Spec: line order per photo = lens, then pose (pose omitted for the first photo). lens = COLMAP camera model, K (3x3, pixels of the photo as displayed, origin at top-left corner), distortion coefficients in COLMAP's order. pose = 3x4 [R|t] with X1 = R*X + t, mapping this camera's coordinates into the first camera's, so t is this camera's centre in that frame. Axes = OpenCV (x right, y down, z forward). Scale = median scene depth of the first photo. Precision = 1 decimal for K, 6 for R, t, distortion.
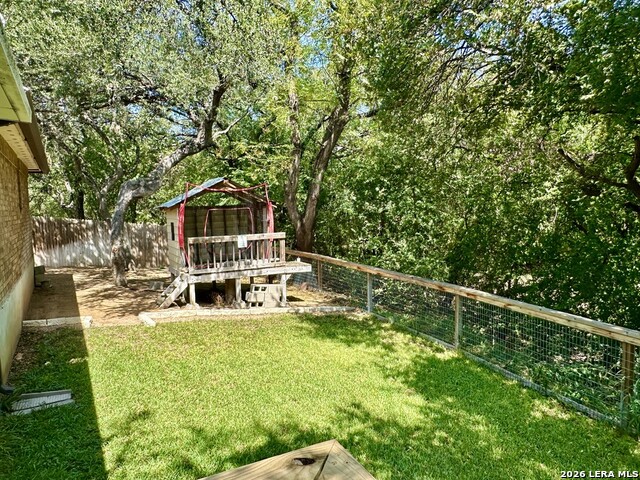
lens RADIAL K [[433.9, 0, 318.7], [0, 433.9, 239.3], [0, 0, 1]] dist [-0.000319, 0.000021]
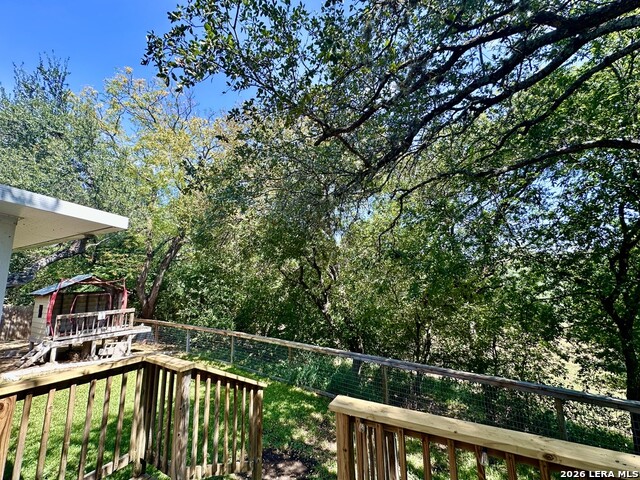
lens RADIAL K [[261.3, 0, 321.5], [0, 261.3, 237.6], [0, 0, 1]] dist [-0.001002, -0.000400]
pose [[0.857830, 0.085574, 0.506759, 0.006900], [0.043613, 0.970362, -0.237687, -0.009149], [-0.512079, 0.225997, 0.828674, -0.260969]]
